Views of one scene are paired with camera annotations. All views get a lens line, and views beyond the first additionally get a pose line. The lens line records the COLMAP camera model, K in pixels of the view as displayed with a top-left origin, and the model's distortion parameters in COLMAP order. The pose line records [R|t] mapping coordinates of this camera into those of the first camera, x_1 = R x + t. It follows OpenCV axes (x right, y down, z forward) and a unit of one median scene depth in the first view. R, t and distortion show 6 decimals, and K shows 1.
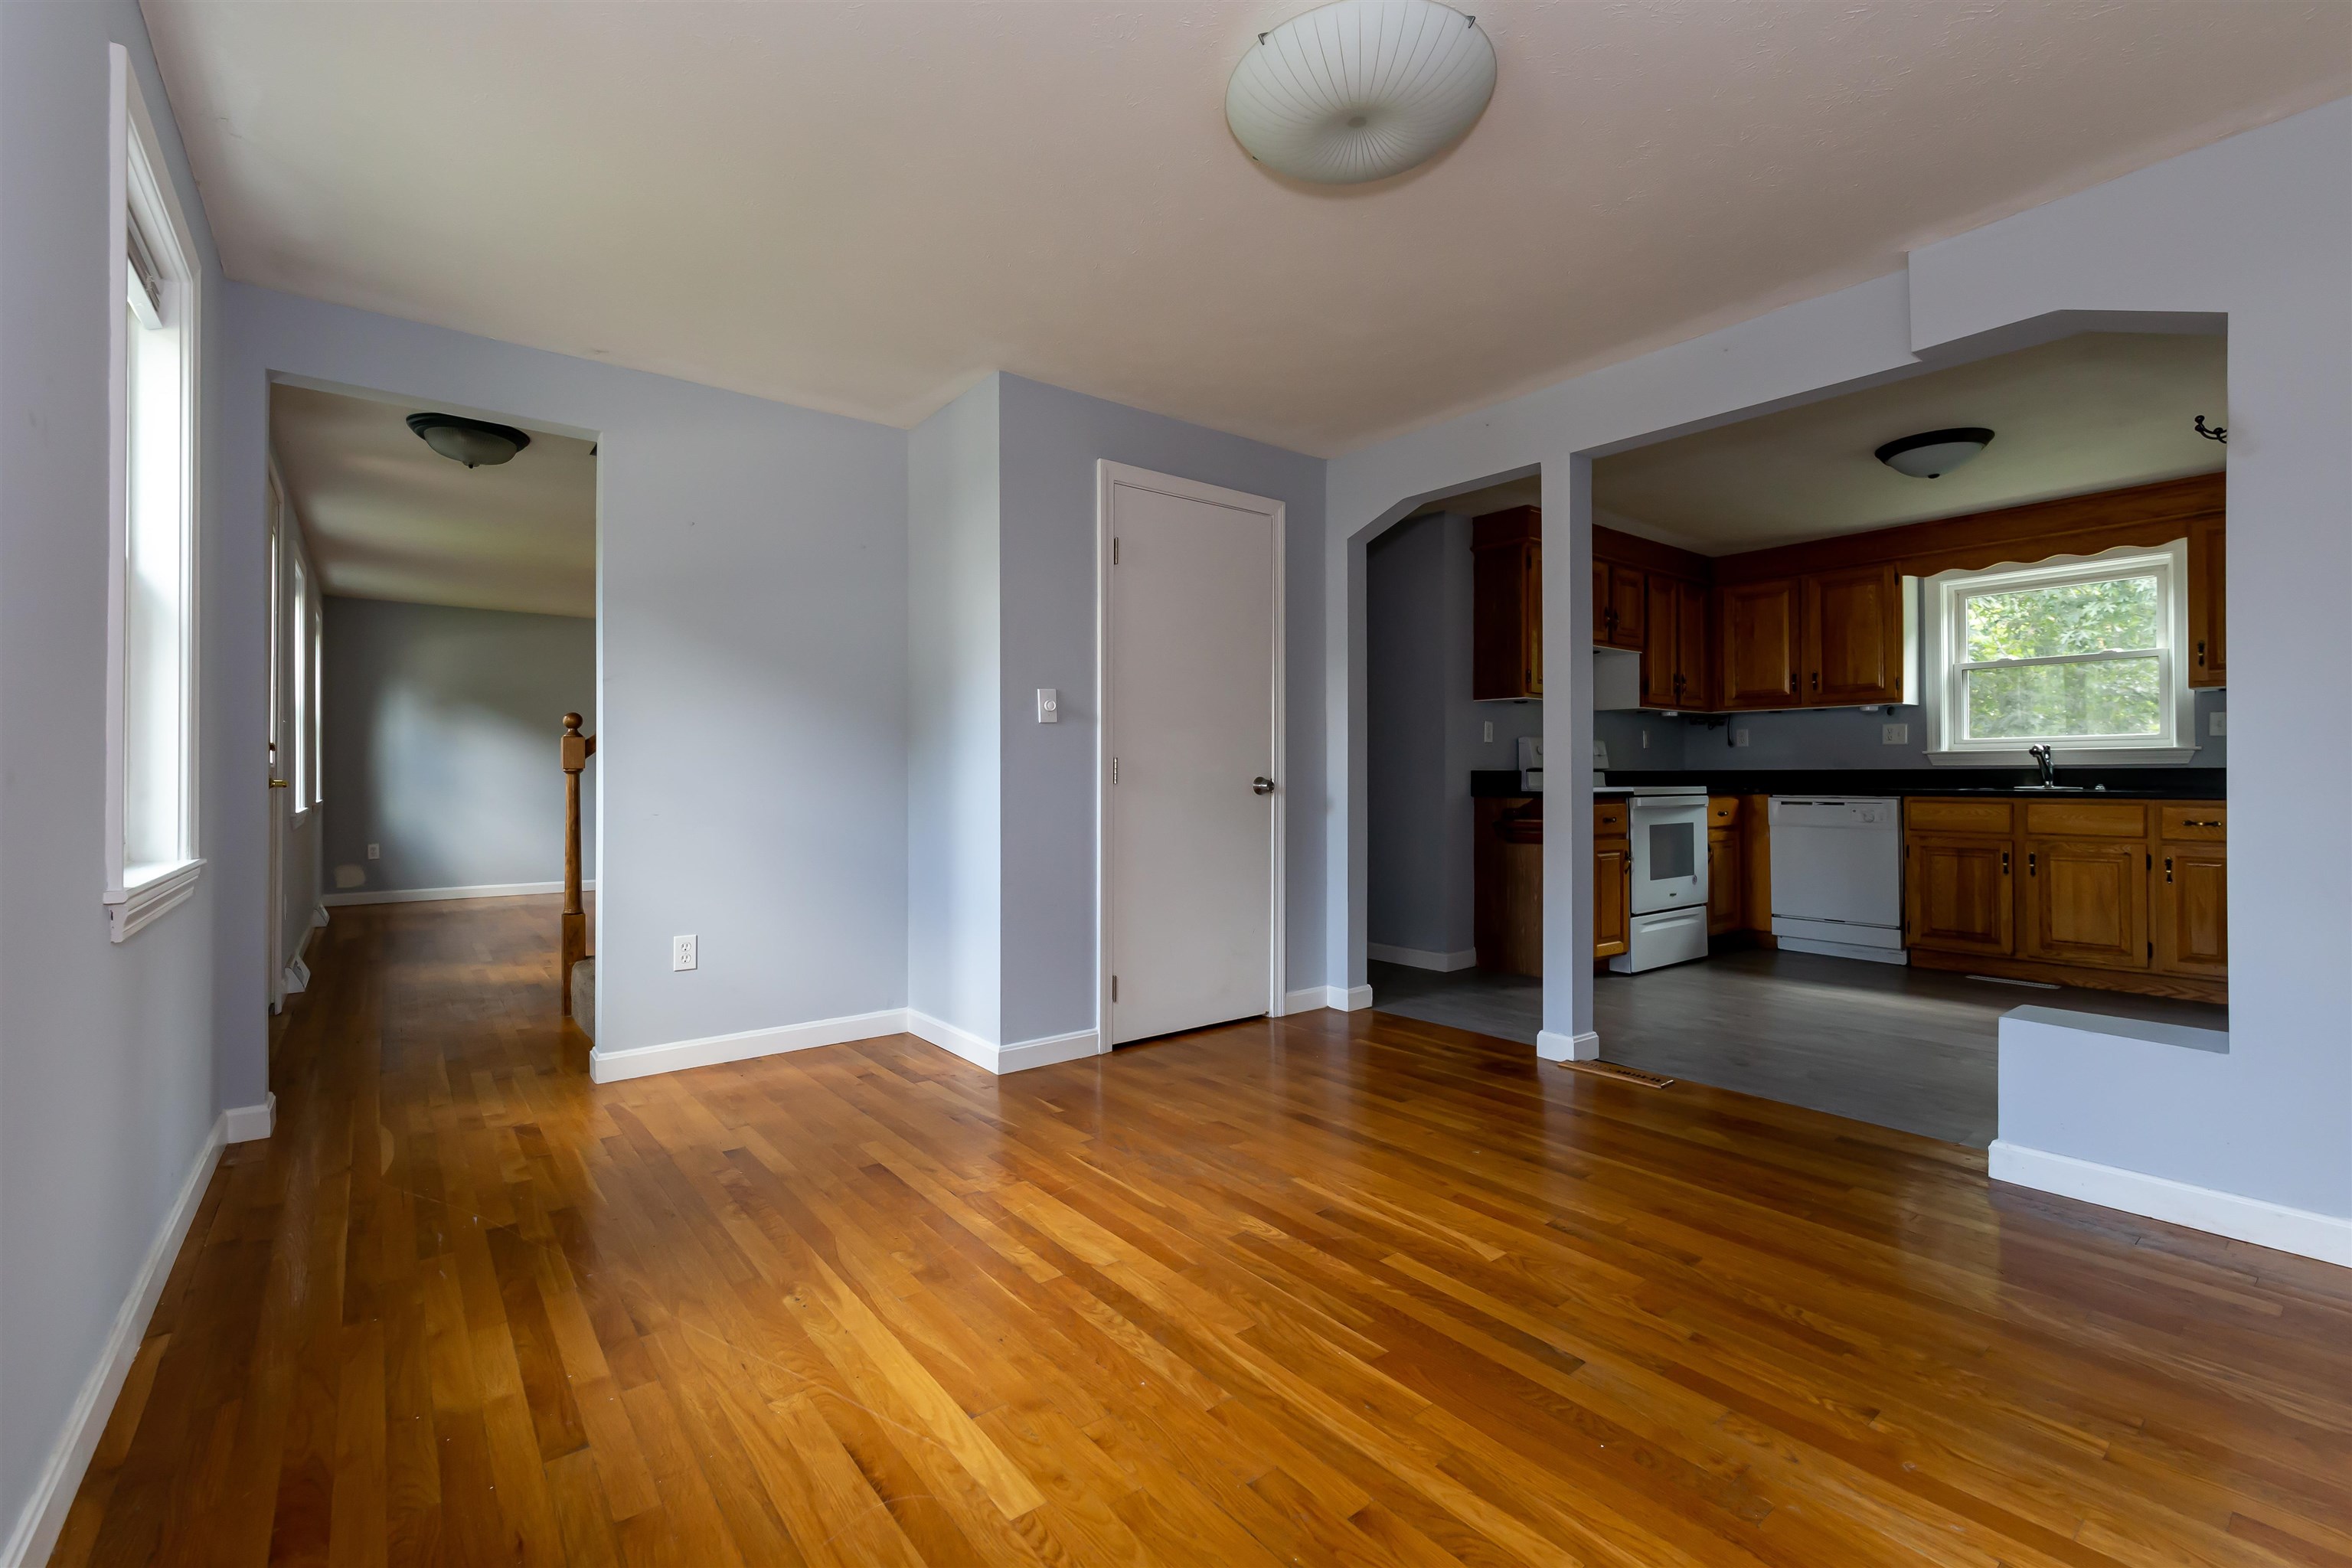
lens RADIAL K [[1006.1, 0, 1172.1], [0, 1006.1, 772.6], [0, 0, 1]] dist [0.005276, -0.001746]
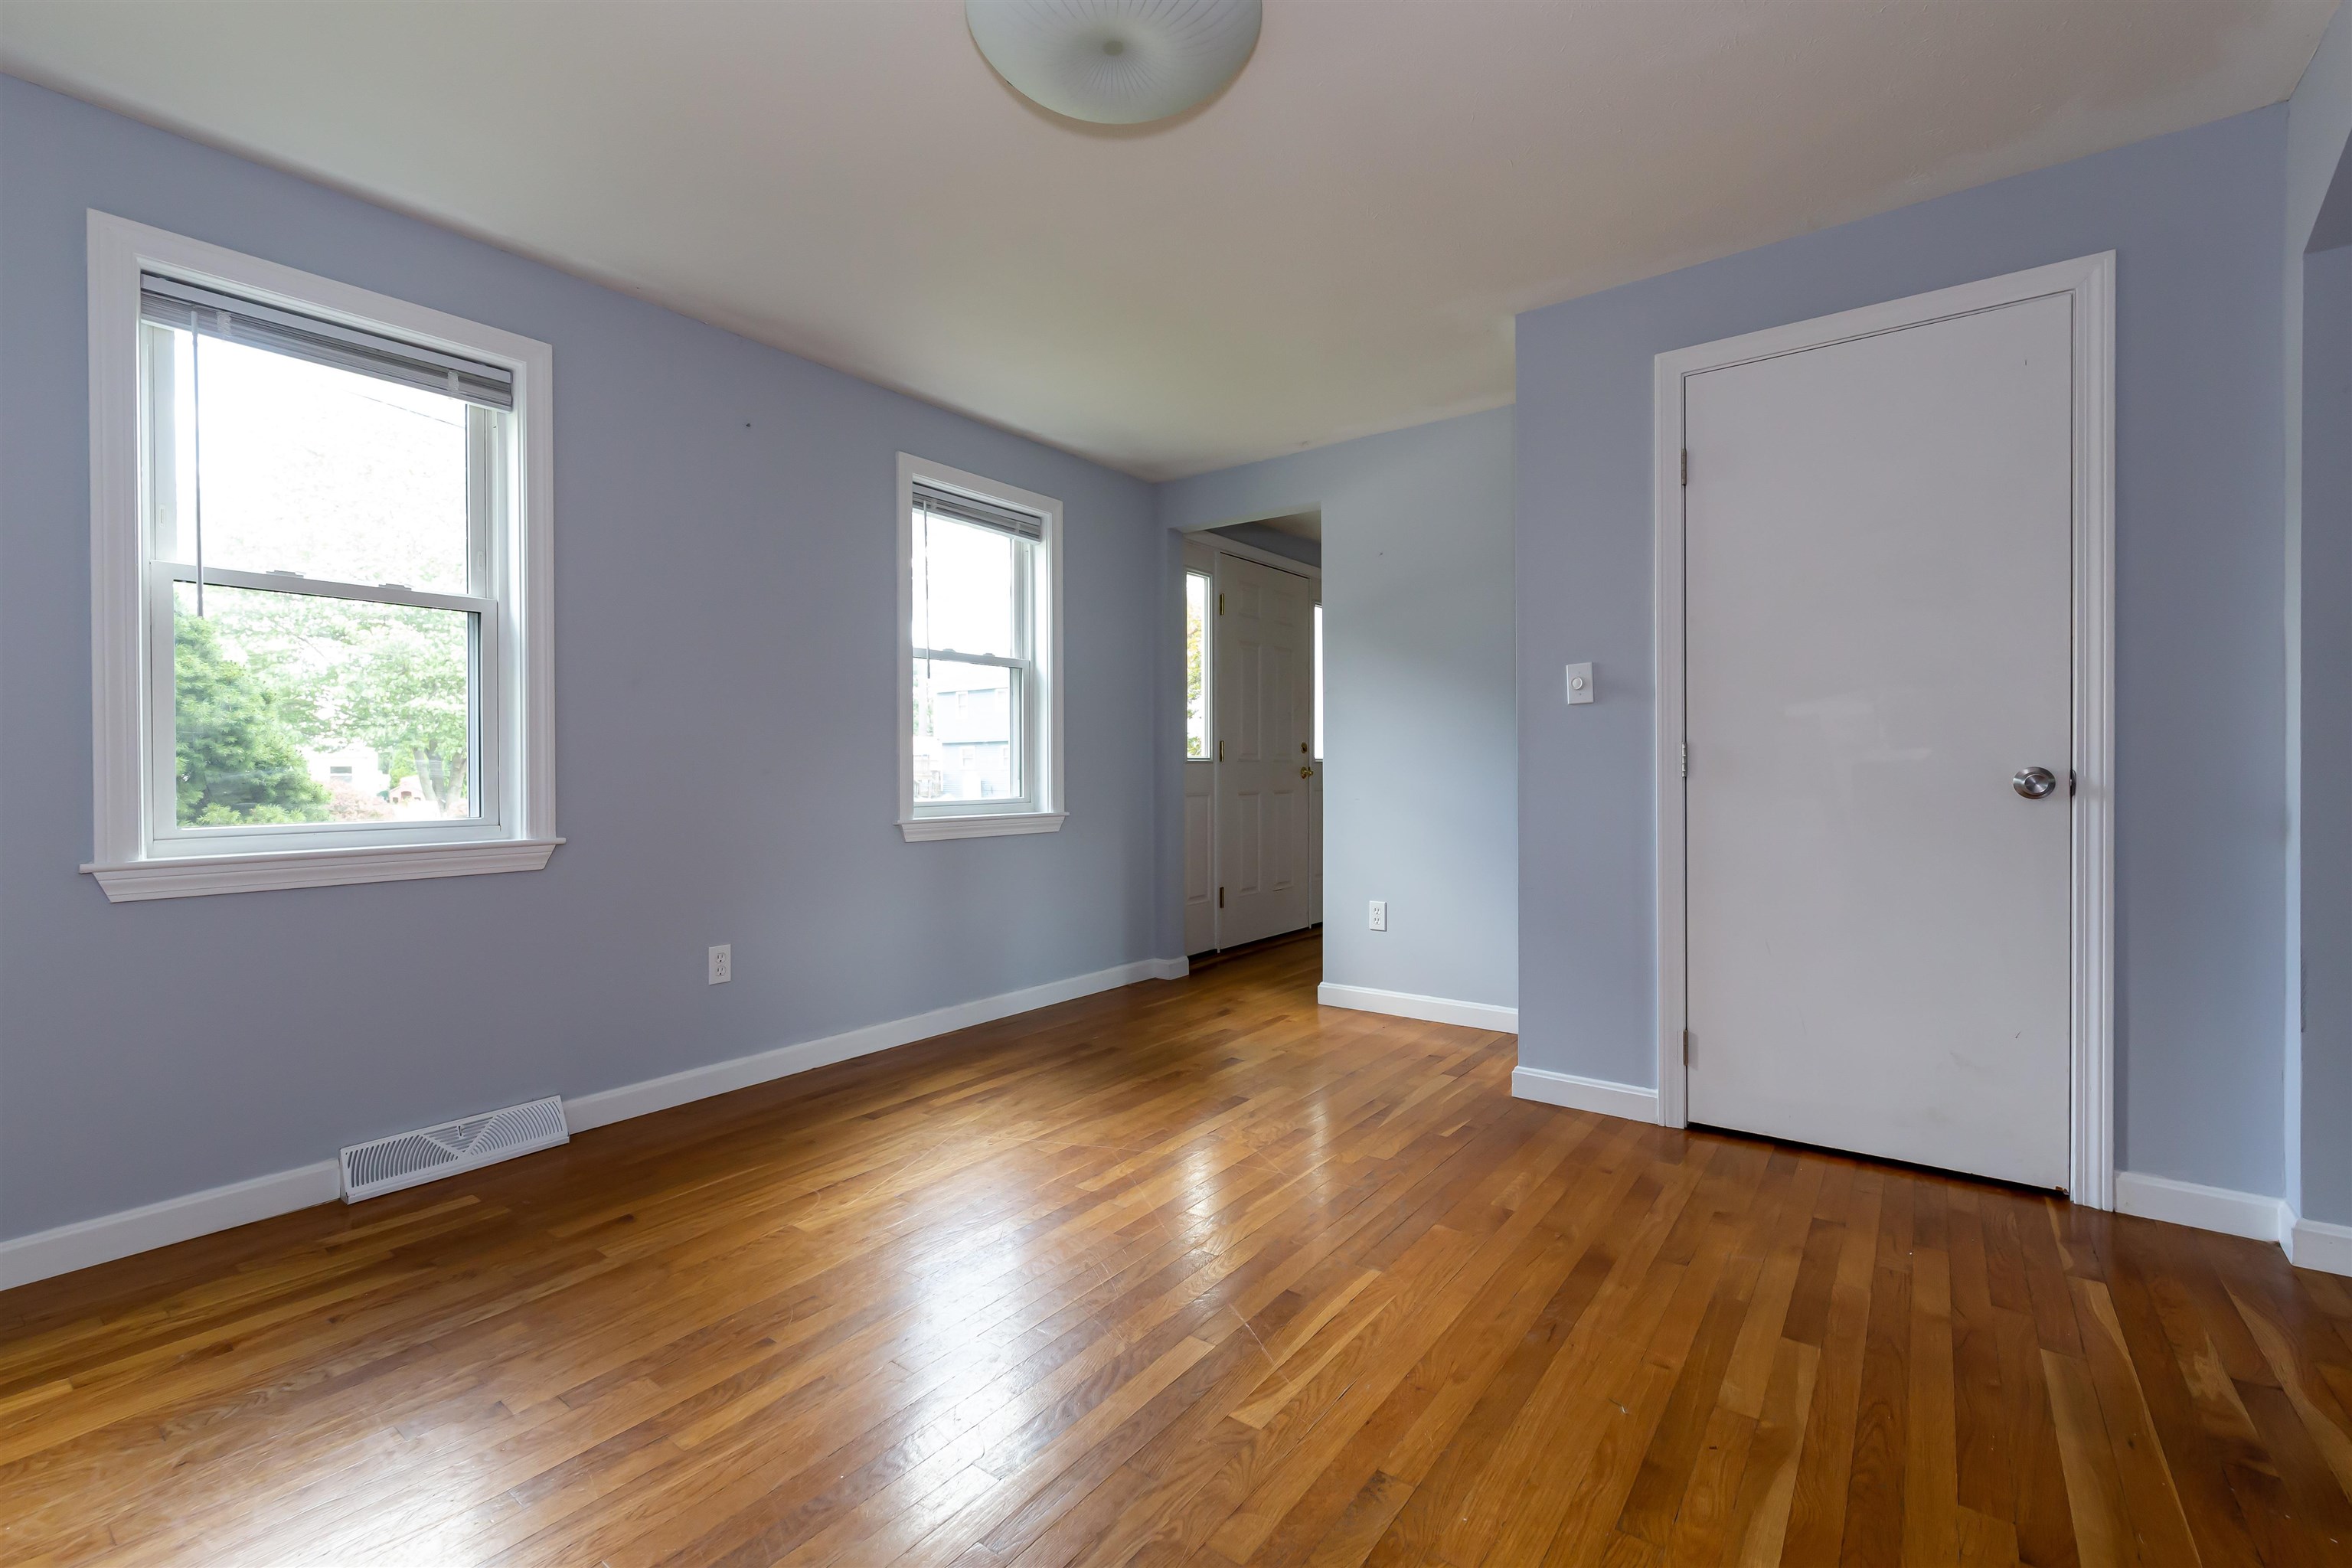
lens RADIAL K [[1006.1, 0, 1163.5], [0, 1006.1, 777.8], [0, 0, 1]] dist [0.005276, -0.001746]
pose [[0.255417, 0.006942, -0.966806, 0.630982], [0.004832, 0.999953, 0.008457, 0.004370], [0.966819, -0.006831, 0.255371, 0.473864]]
